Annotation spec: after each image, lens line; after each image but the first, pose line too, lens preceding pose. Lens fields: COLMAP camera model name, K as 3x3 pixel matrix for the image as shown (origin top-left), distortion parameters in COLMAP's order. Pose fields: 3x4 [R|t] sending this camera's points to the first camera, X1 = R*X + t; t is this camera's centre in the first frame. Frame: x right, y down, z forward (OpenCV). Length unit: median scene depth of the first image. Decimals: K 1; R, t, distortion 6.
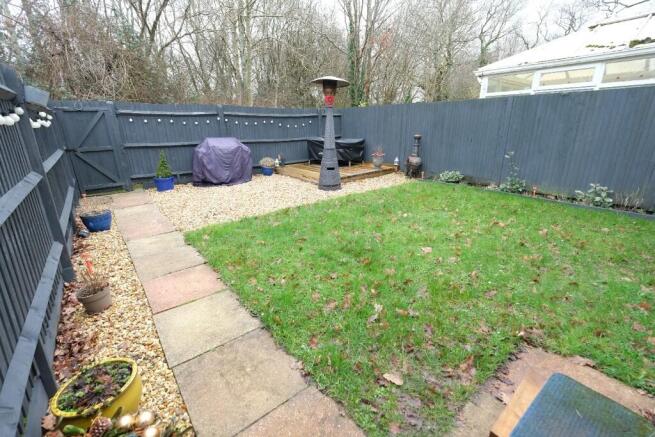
lens RADIAL K [[289.2, 0, 326.7], [0, 289.2, 217.7], [0, 0, 1]] dist [0.002956, 0.000249]
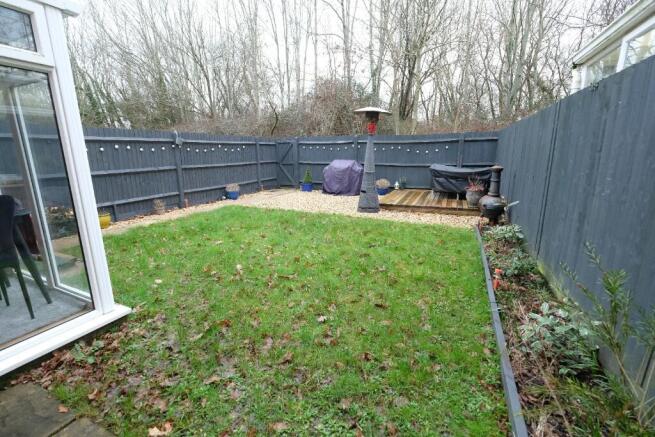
lens RADIAL K [[289.2, 0, 327.7], [0, 289.2, 217.4], [0, 0, 1]] dist [0.002956, 0.000249]
pose [[0.464944, 0.211656, -0.859668, 0.814910], [-0.276505, 0.957147, 0.086111, -0.120572], [0.841054, 0.197666, 0.503544, 0.327102]]
